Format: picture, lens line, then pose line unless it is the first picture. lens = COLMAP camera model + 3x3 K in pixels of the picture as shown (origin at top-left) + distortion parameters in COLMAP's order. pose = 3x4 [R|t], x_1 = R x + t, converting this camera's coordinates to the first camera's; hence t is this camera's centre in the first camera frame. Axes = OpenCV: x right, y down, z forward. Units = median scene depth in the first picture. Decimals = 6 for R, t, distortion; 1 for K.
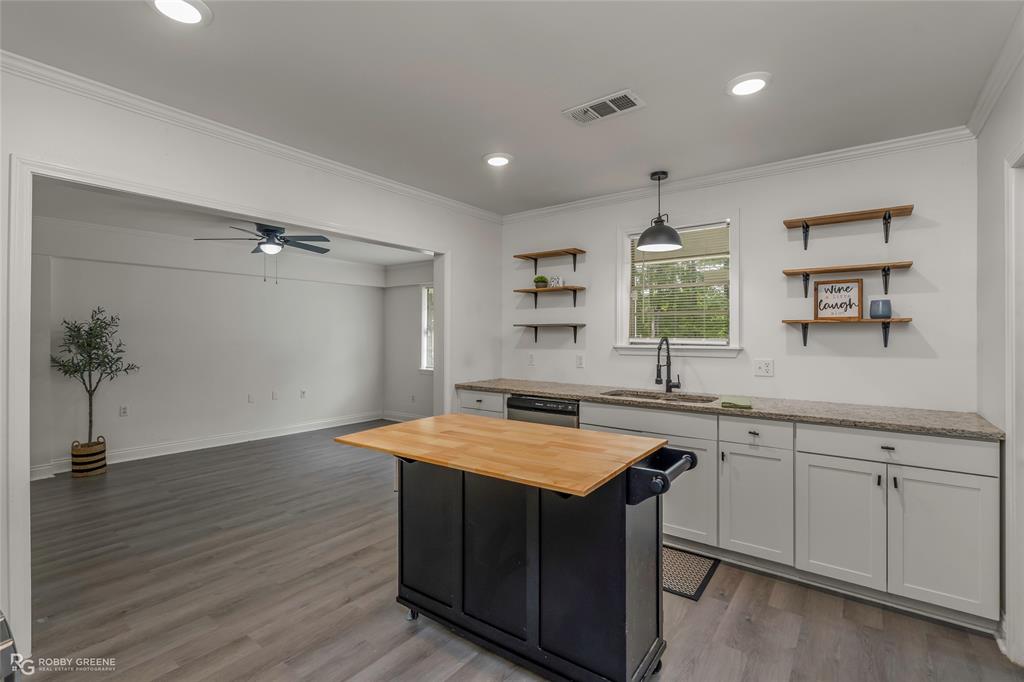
lens RADIAL K [[467.3, 0, 506.2], [0, 467.3, 335.3], [0, 0, 1]] dist [-0.006124, 0.002683]
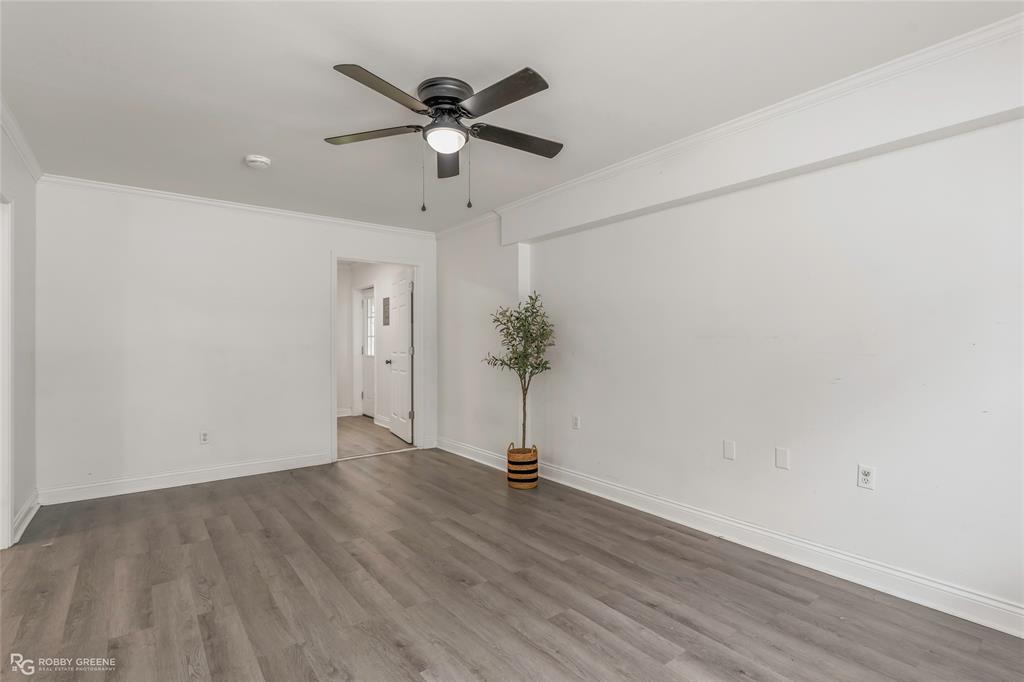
lens RADIAL K [[481.1, 0, 513.1], [0, 481.1, 353.5], [0, 0, 1]] dist [-0.003817, 0.001675]
pose [[-0.248279, 0.024994, -0.968366, -0.032169], [0.006485, 0.999688, 0.024140, 0.036266], [0.968667, -0.000287, -0.248363, 1.407764]]
